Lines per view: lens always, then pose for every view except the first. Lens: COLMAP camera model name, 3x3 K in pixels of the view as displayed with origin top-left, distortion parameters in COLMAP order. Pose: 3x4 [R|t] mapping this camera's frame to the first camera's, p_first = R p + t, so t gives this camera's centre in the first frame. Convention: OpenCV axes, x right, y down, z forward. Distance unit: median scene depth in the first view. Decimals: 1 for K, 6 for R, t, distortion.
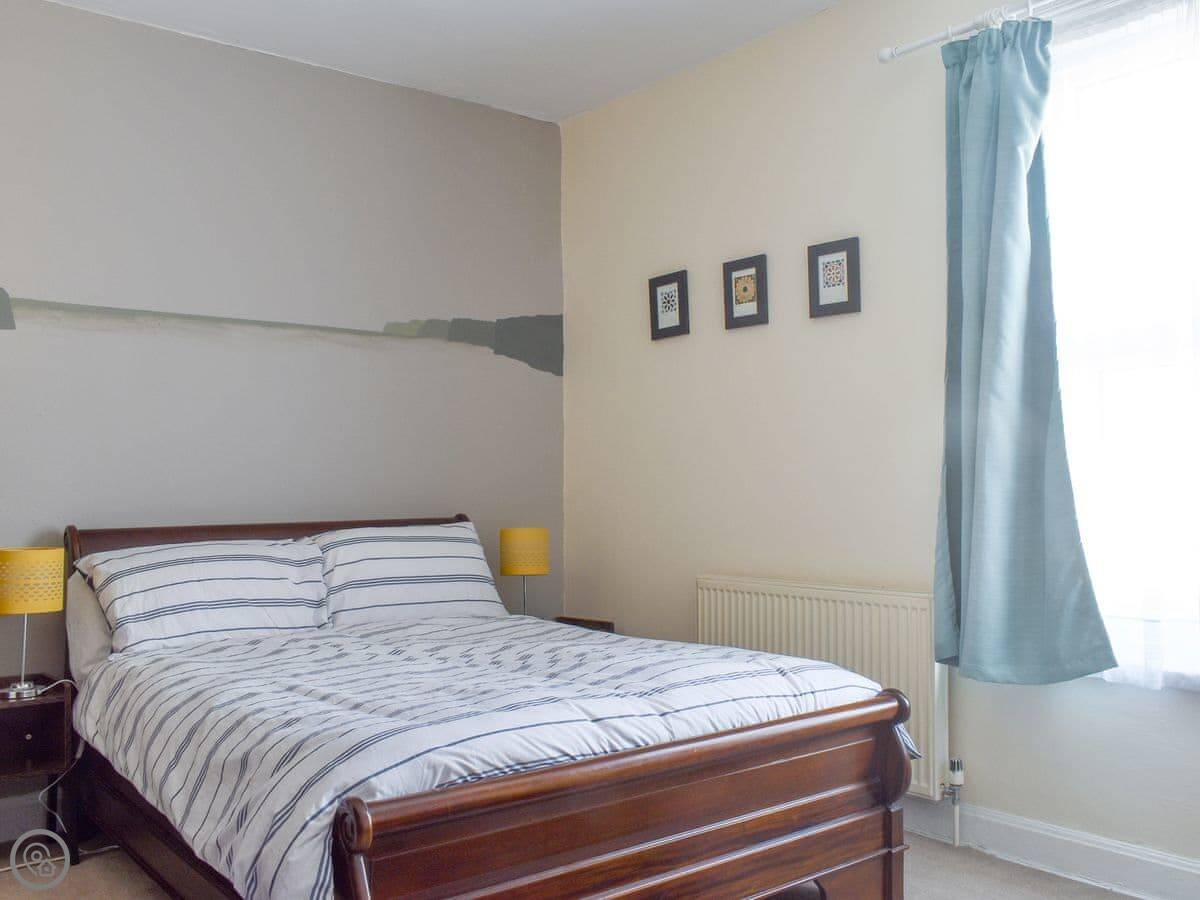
lens RADIAL K [[1064.9, 0, 600.0], [0, 1064.9, 450.0], [0, 0, 1]] dist [-0.046382, 0.013757]
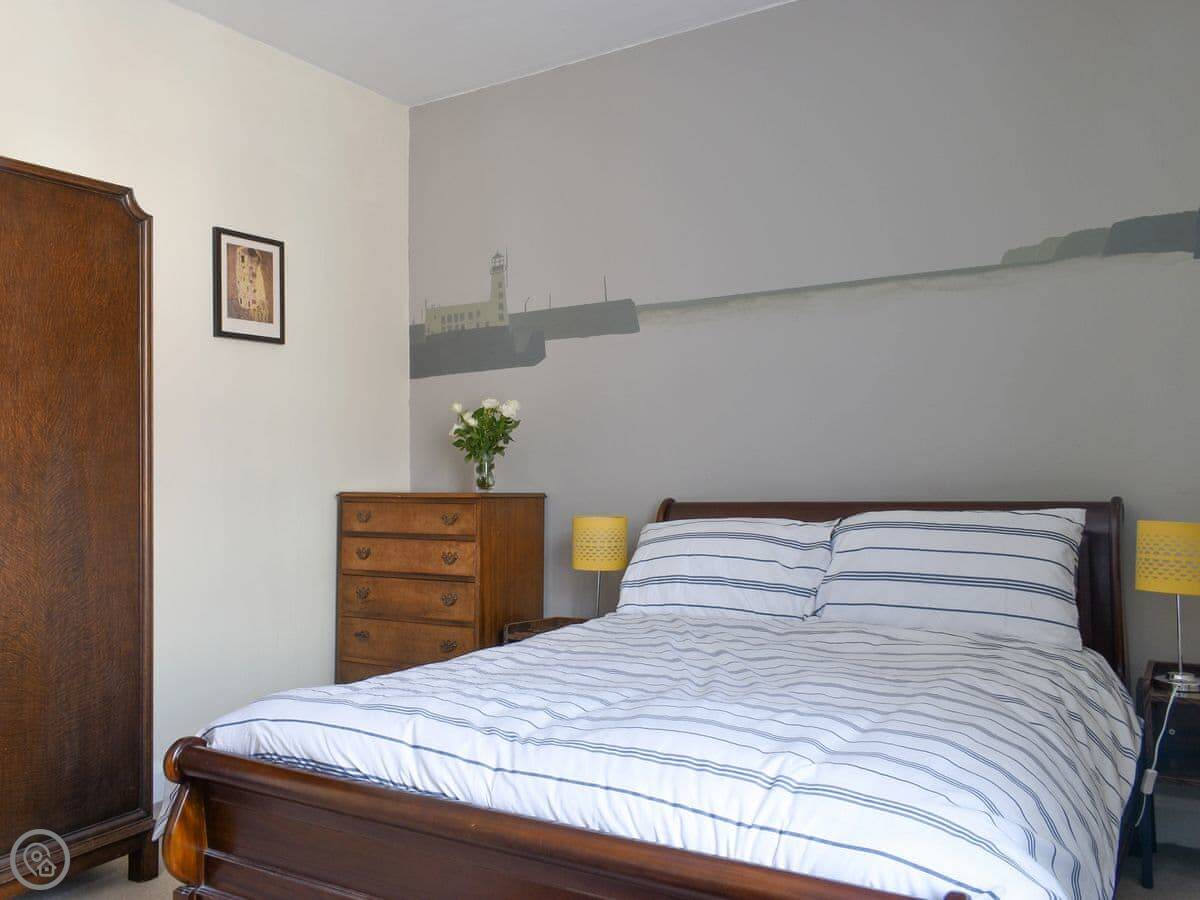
lens RADIAL K [[1047.7, 0, 600.0], [0, 1047.7, 450.0], [0, 0, 1]] dist [0.041301, 0.003161]
pose [[0.301254, -0.012671, -0.953460, 0.532409], [0.042539, 0.999095, 0.000163, 0.015802], [0.952595, -0.040608, 0.301520, 0.567882]]
